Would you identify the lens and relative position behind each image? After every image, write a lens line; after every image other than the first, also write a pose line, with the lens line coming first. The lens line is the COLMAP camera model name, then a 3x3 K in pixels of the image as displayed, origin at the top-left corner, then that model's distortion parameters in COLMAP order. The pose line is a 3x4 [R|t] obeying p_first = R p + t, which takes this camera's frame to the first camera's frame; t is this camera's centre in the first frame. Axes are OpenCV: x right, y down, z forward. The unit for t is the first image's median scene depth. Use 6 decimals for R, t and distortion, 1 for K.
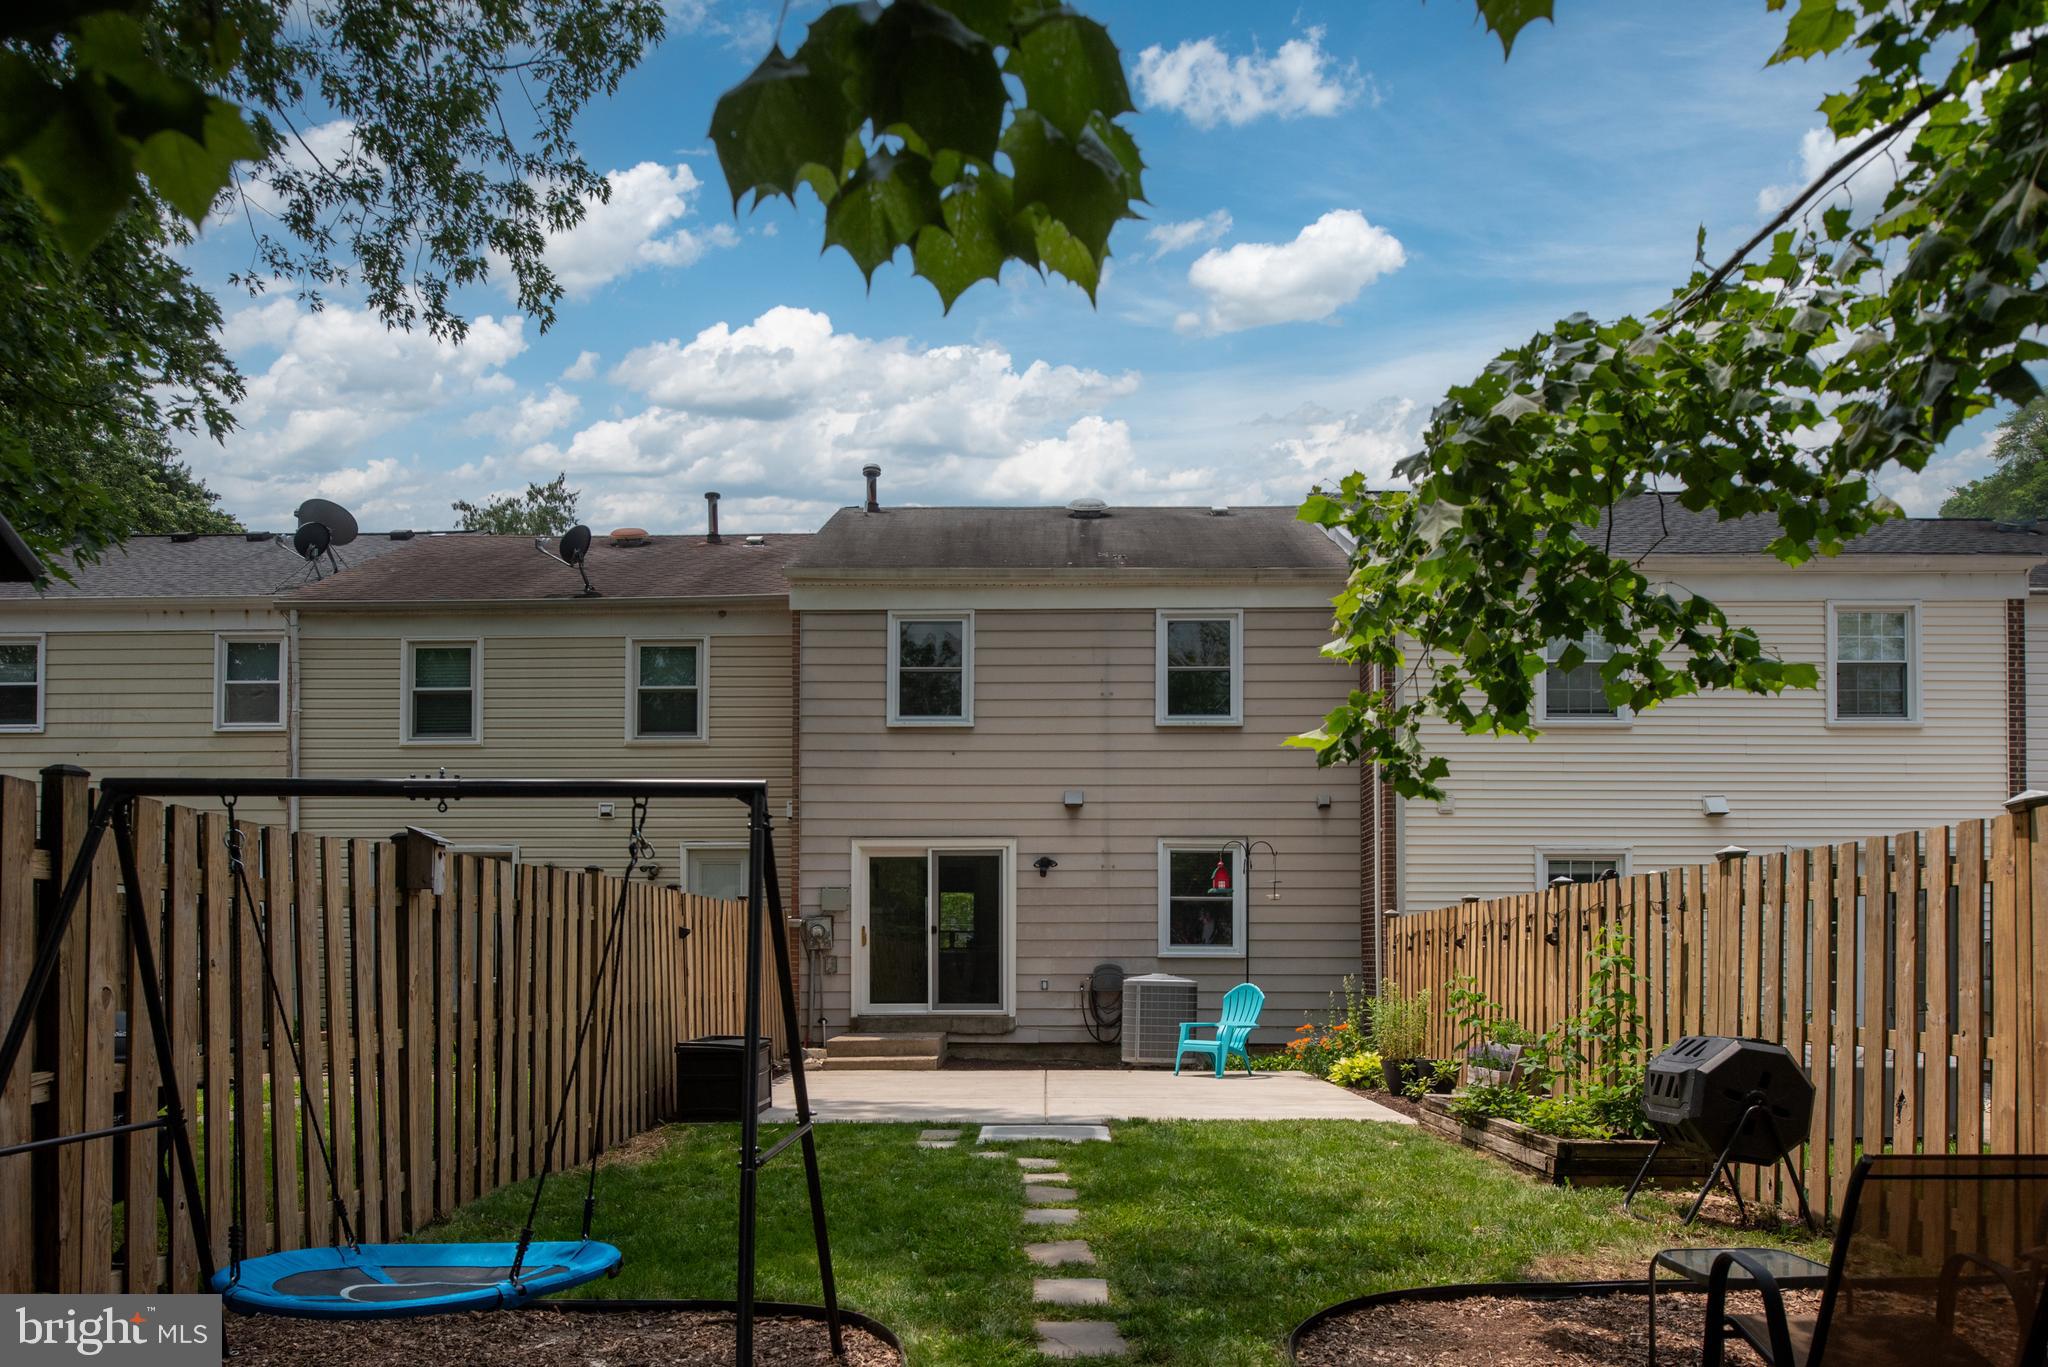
lens RADIAL K [[1404.4, 0, 944.3], [0, 1404.4, 934.8], [0, 0, 1]] dist [-0.001987, -0.002502]
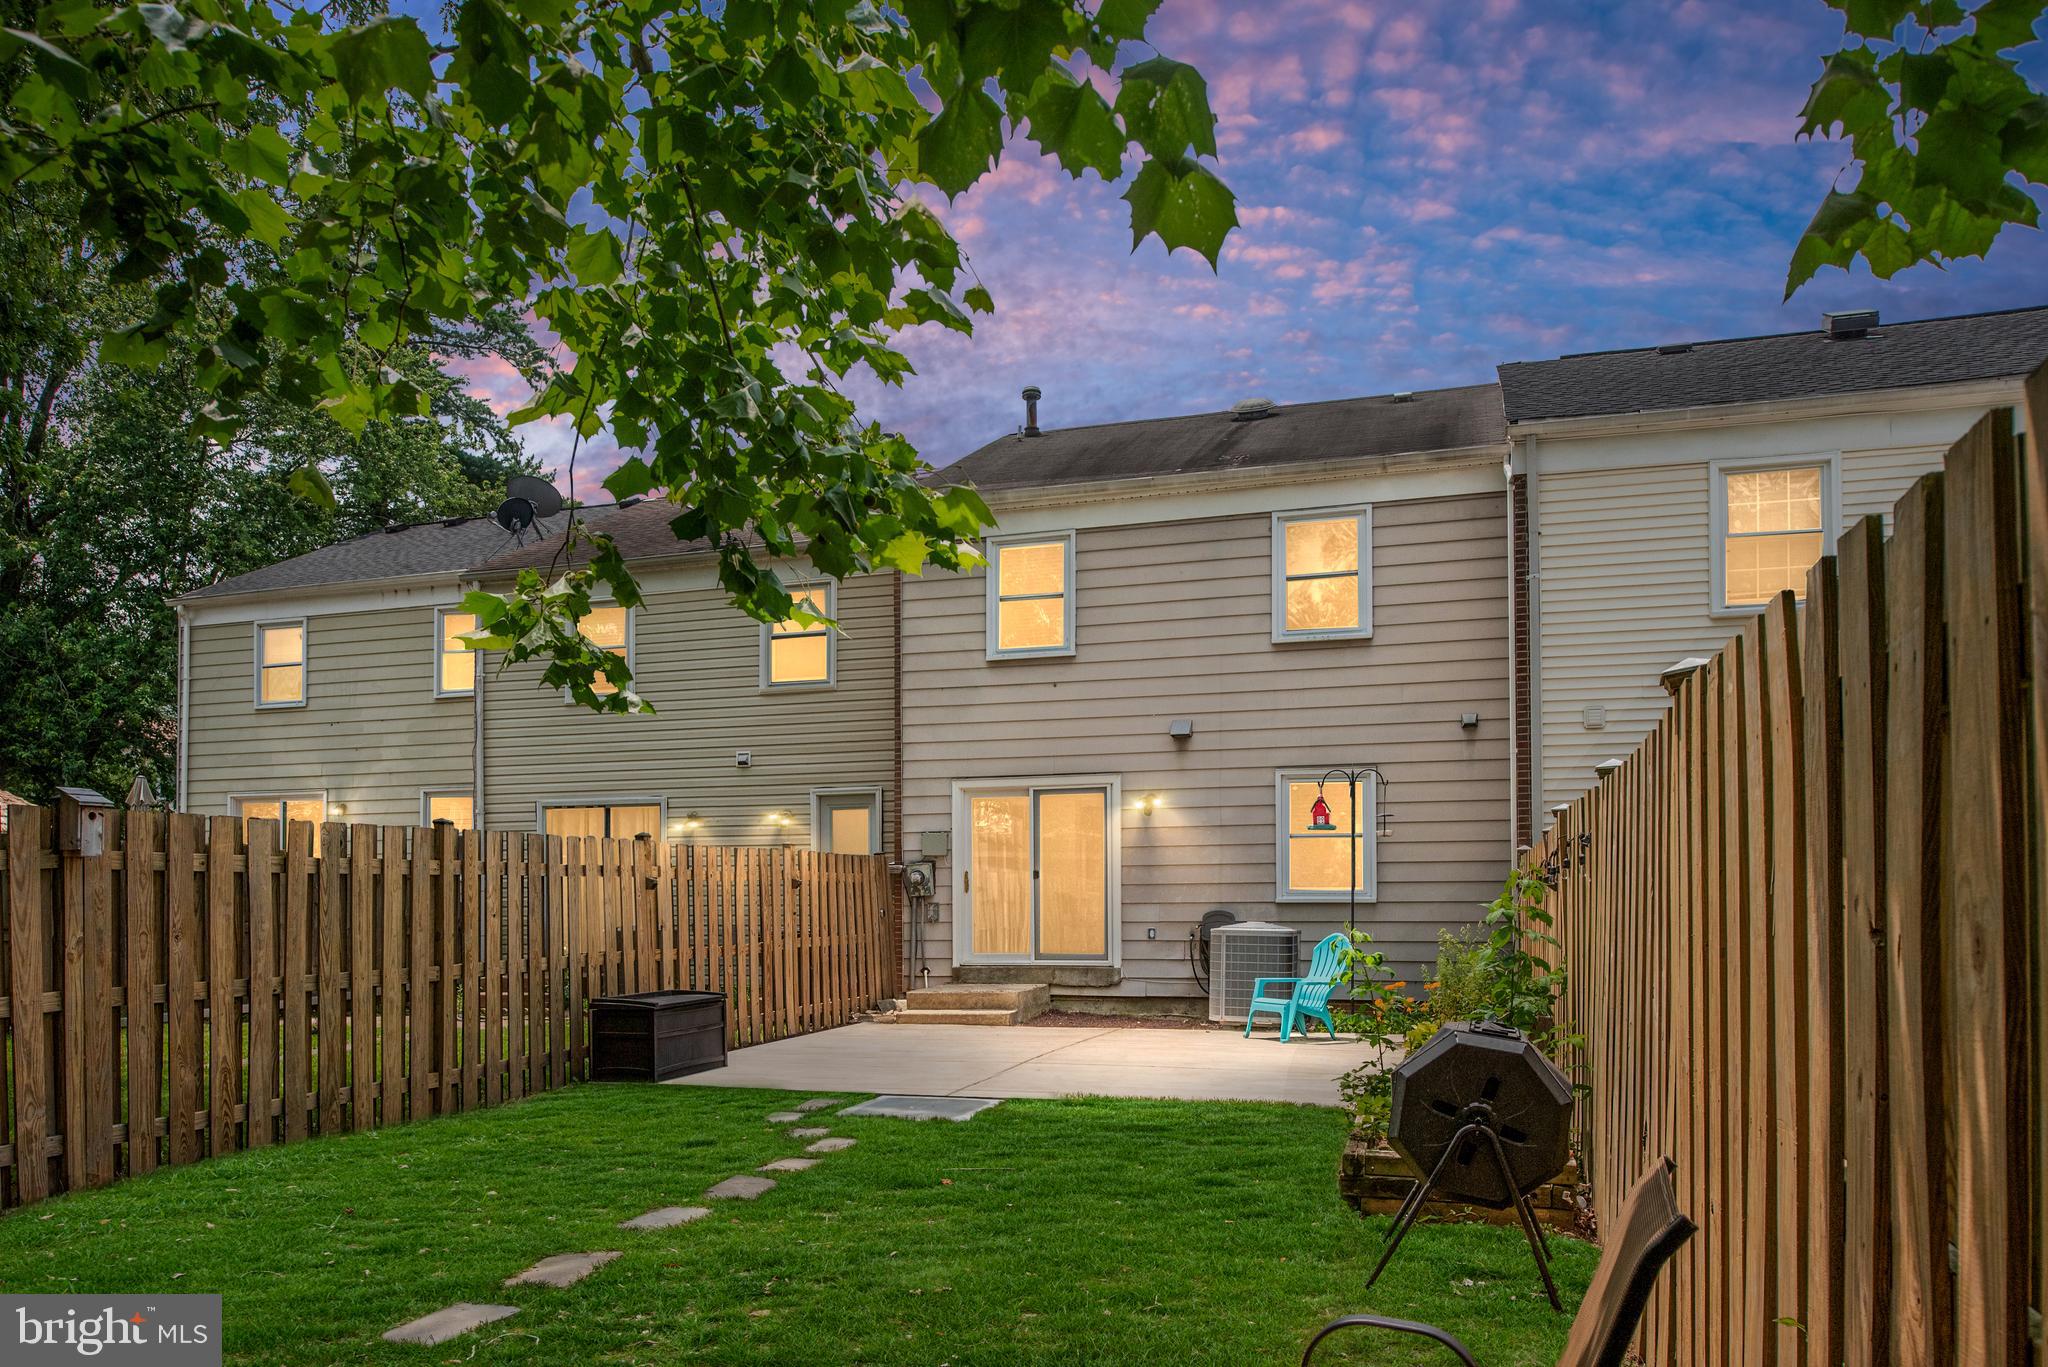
lens RADIAL K [[1392.7, 0, 946.2], [0, 1392.7, 880.5], [0, 0, 1]] dist [-0.006020, -0.002802]
pose [[0.961448, -0.010612, -0.274782, 0.193466], [0.011793, 0.999927, 0.002648, -0.002803], [0.274734, -0.005786, 0.961503, 0.091936]]
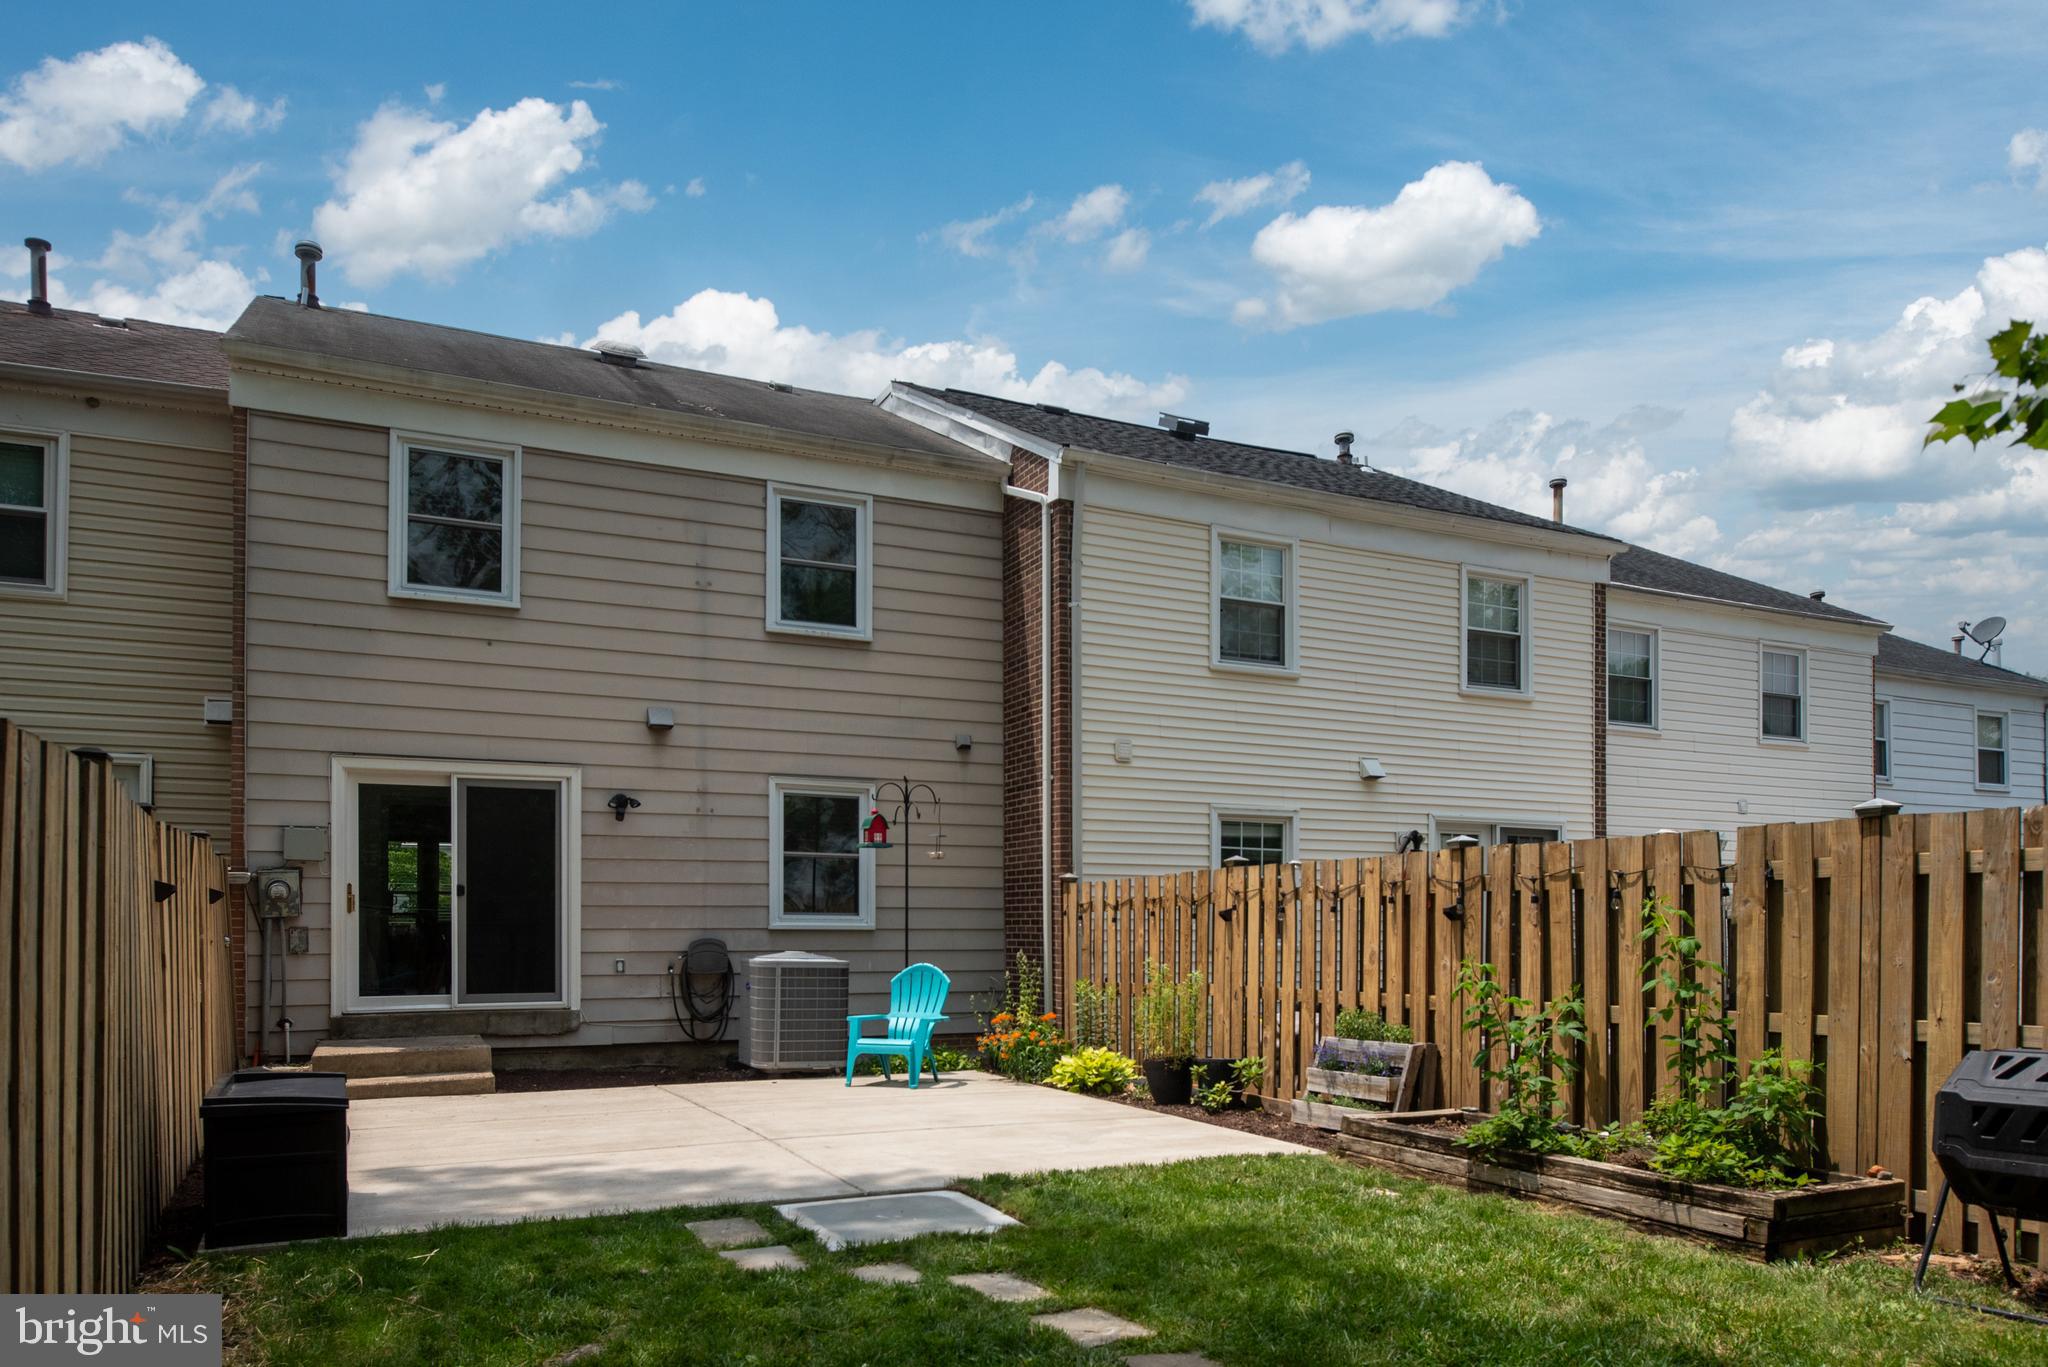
lens RADIAL K [[1432.7, 0, 986.4], [0, 1432.7, 919.3], [0, 0, 1]] dist [-0.003669, -0.011152]
pose [[0.881938, 0.002425, 0.471359, -0.115831], [-0.009353, 0.999880, 0.012357, -0.000336], [-0.471273, -0.015307, 0.881855, 0.241682]]
